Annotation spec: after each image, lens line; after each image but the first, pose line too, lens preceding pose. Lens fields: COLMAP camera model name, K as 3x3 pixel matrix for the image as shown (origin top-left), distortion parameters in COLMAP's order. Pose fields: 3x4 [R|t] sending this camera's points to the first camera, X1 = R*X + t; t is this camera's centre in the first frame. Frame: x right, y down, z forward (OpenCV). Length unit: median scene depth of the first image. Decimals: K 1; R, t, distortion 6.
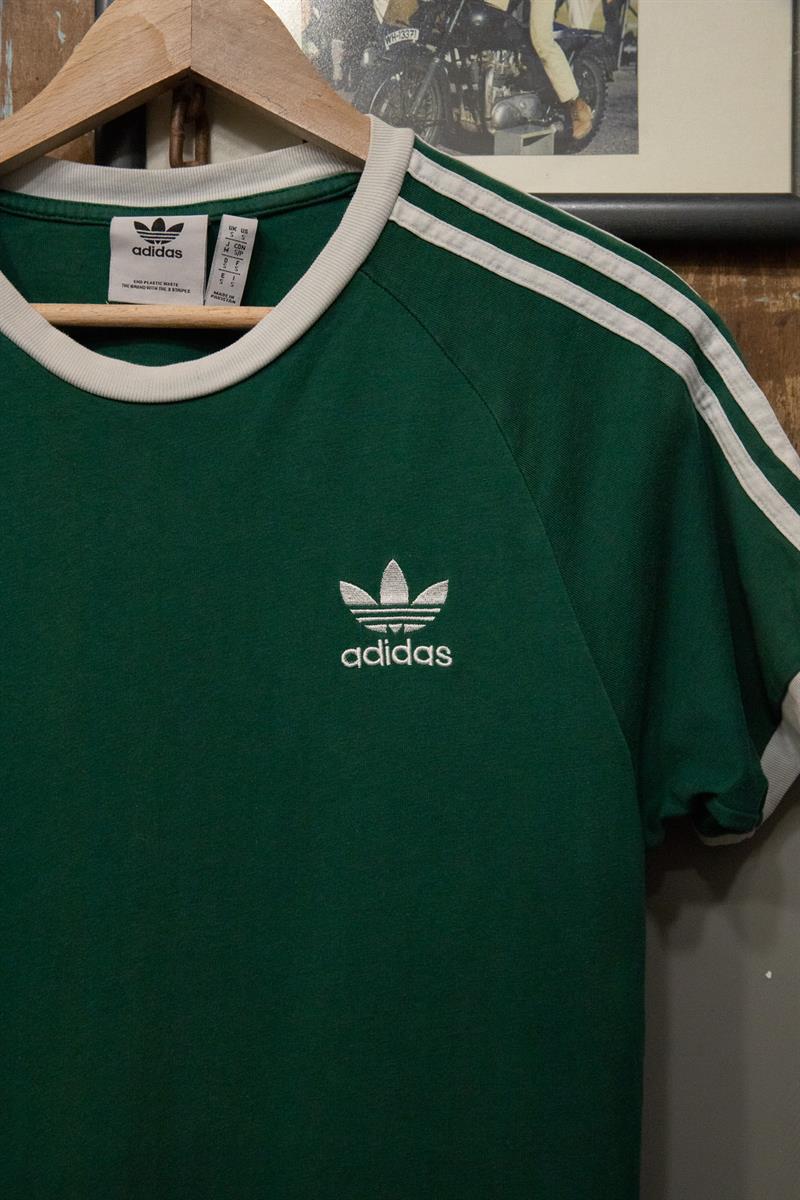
lens RADIAL K [[1376.8, 0, 376.5], [0, 1376.8, 592.4], [0, 0, 1]] dist [0.026071, 0.000000]
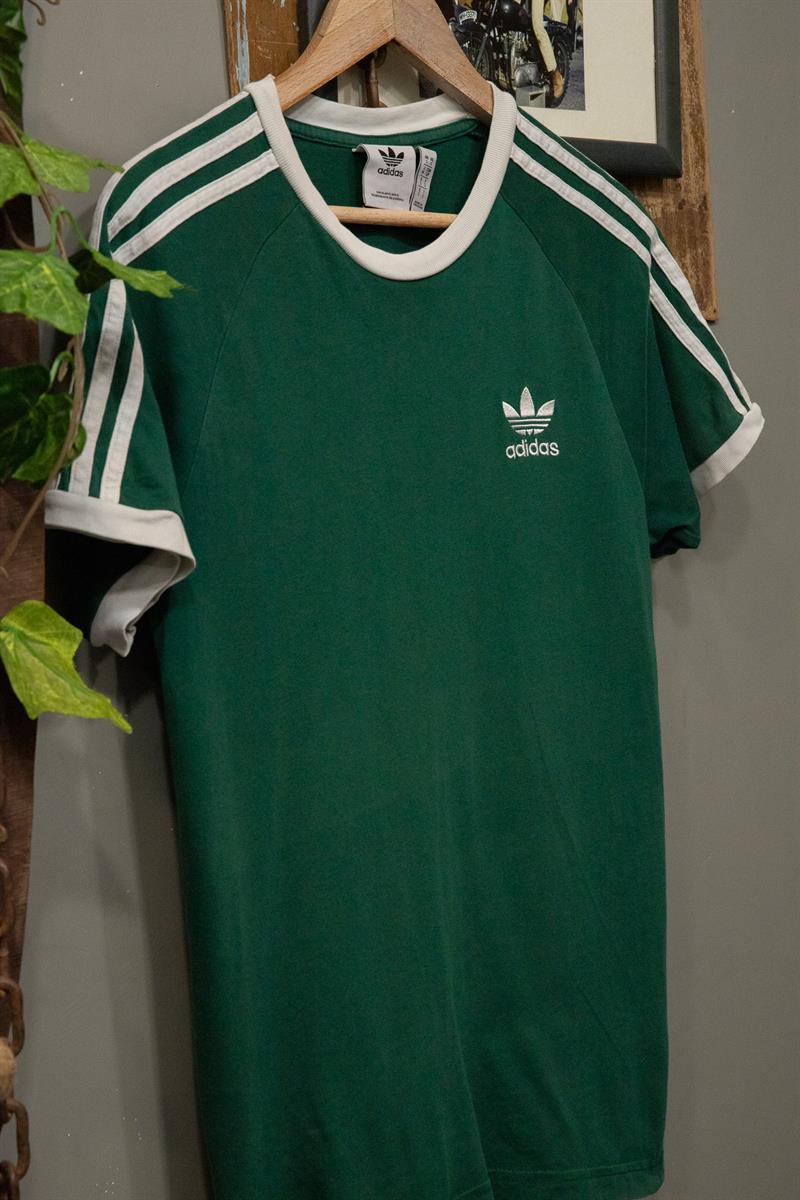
lens RADIAL K [[2329.8, 0, 402.3], [0, 2329.8, 598.6], [0, 0, 1]] dist [0.167372, 0.000000]
pose [[0.744816, -0.074862, 0.663057, -1.680752], [0.033281, 0.996618, 0.075138, 0.010158], [-0.666439, -0.033896, 0.744788, -0.775406]]
